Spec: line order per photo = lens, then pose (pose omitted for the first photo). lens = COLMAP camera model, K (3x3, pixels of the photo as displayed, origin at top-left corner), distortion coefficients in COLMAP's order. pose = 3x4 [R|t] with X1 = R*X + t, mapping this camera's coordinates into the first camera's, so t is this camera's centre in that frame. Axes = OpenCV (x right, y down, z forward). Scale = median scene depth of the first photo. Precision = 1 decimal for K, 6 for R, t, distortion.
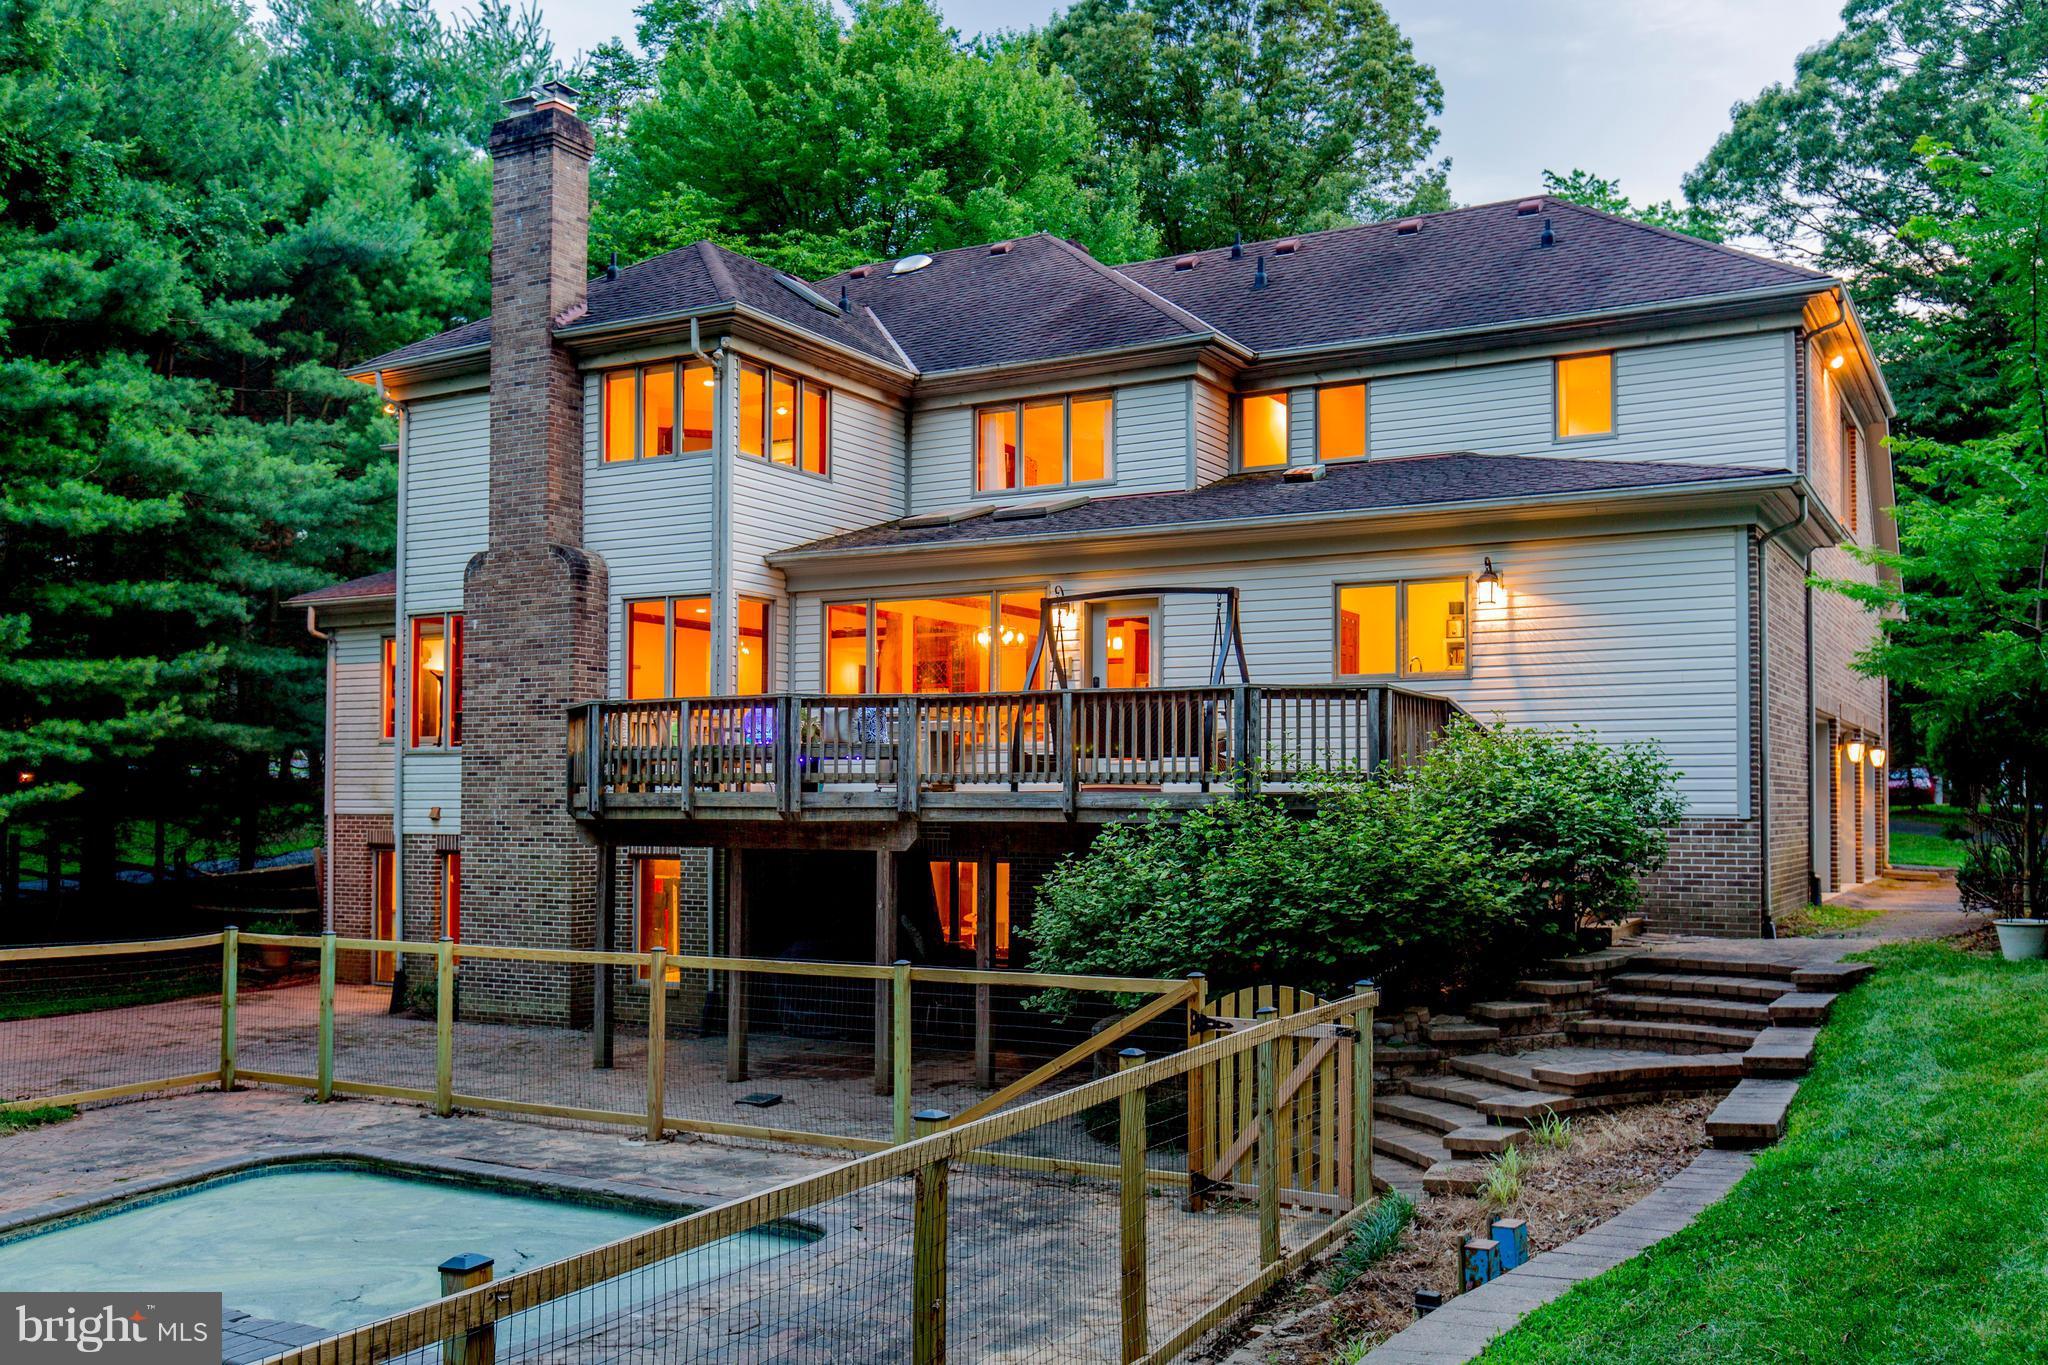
lens RADIAL K [[1645.3, 0, 1024.0], [0, 1645.3, 682.5], [0, 0, 1]] dist [0.001116, 0.000361]
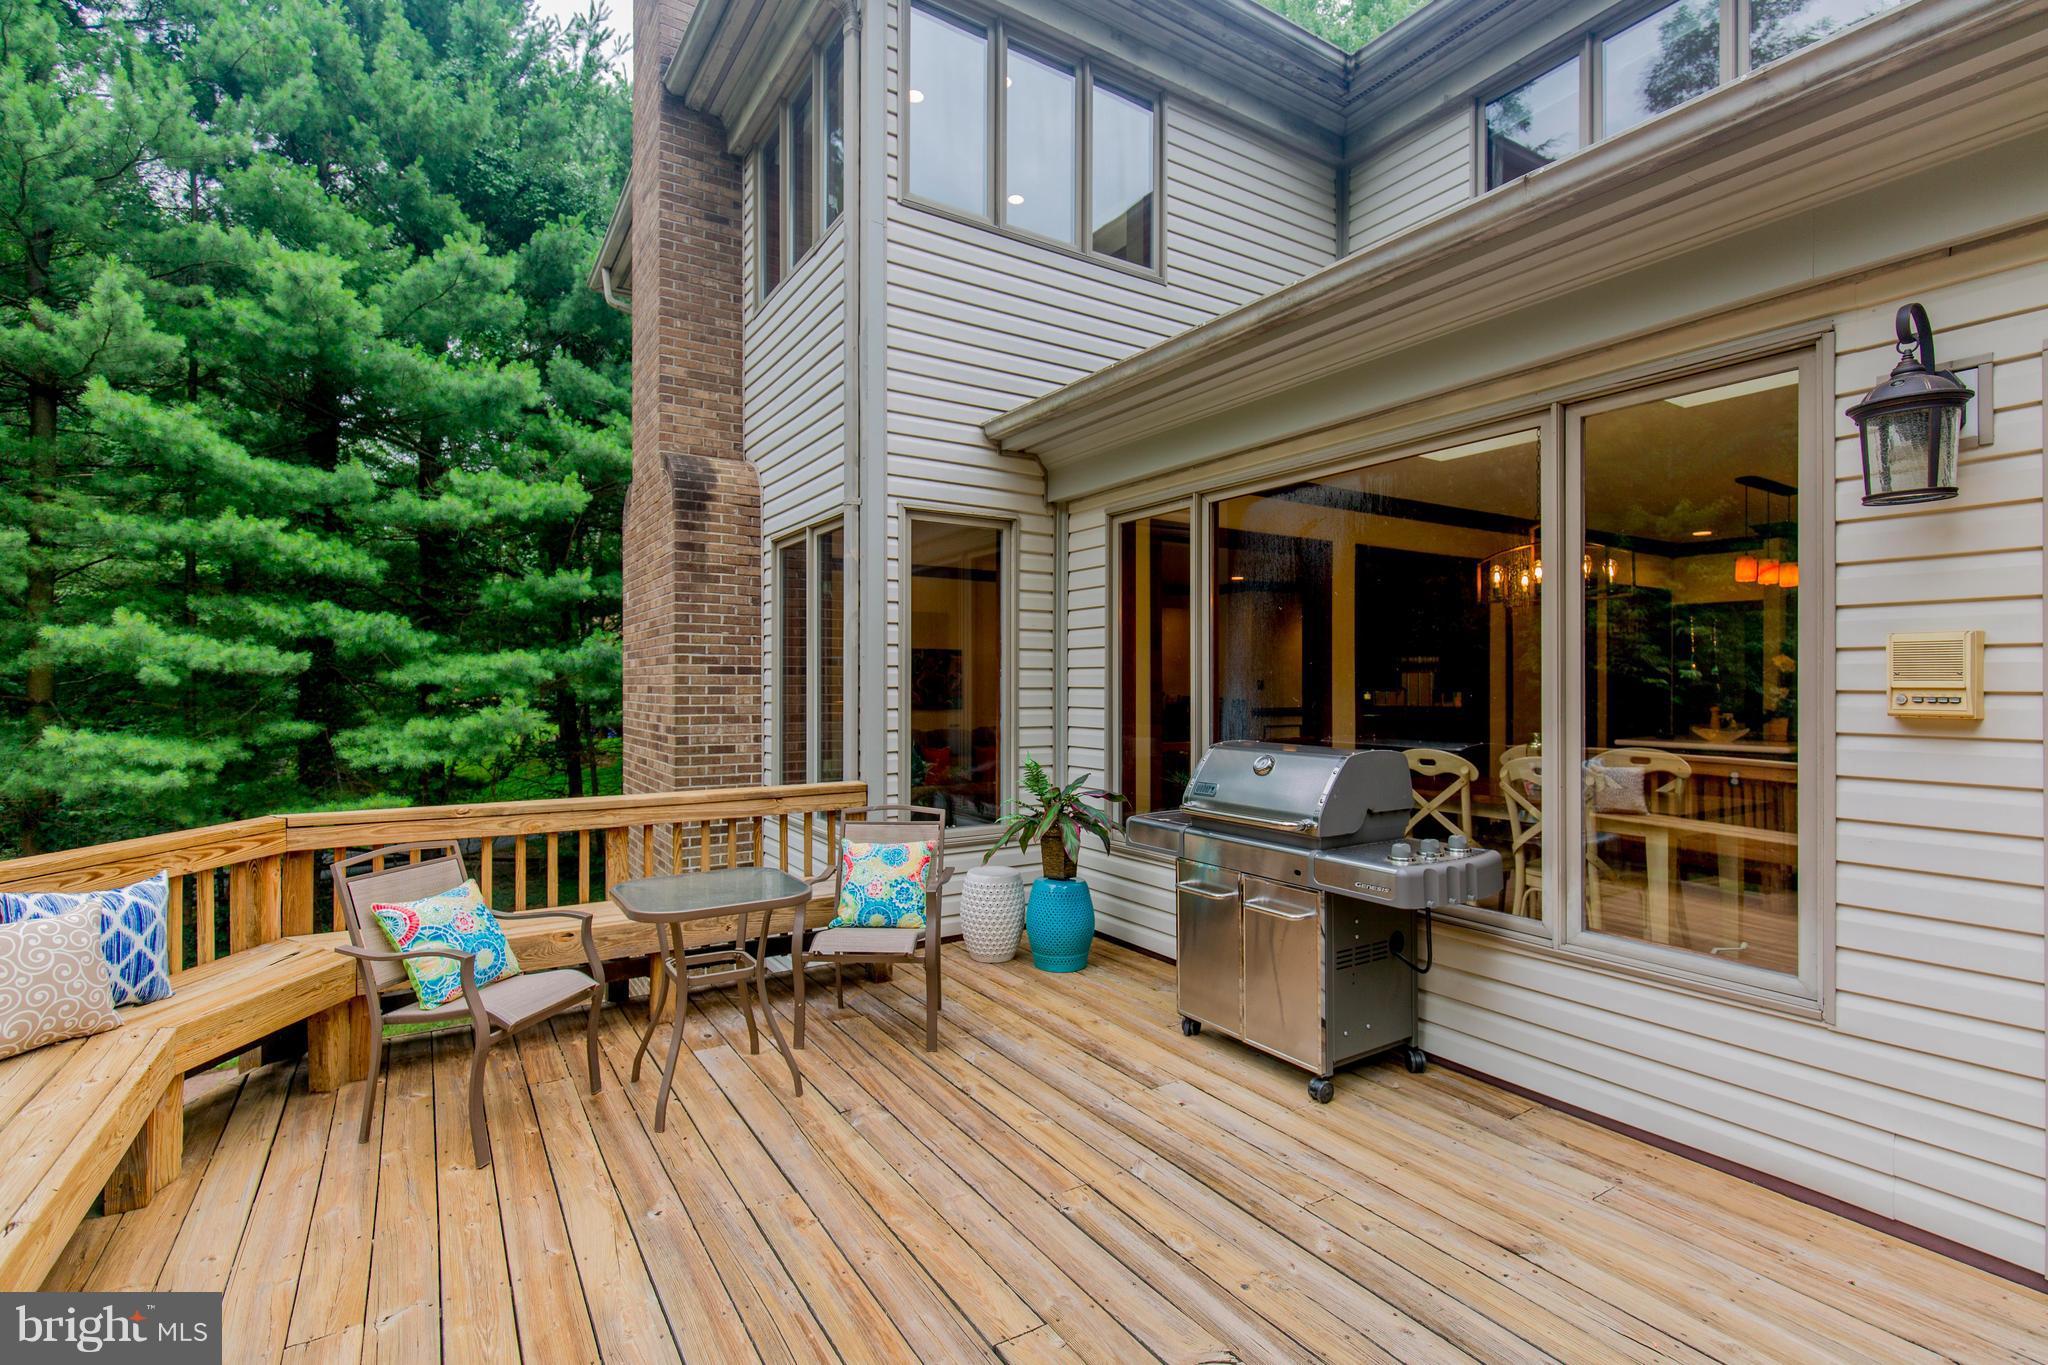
lens RADIAL K [[952.7, 0, 1031.1], [0, 952.7, 692.7], [0, 0, 1]] dist [-0.001500, 0.001838]
pose [[0.890804, -0.000674, -0.454387, -0.022305], [0.030086, 0.997892, 0.057501, -0.015894], [0.453390, -0.064893, 0.888947, 0.746797]]
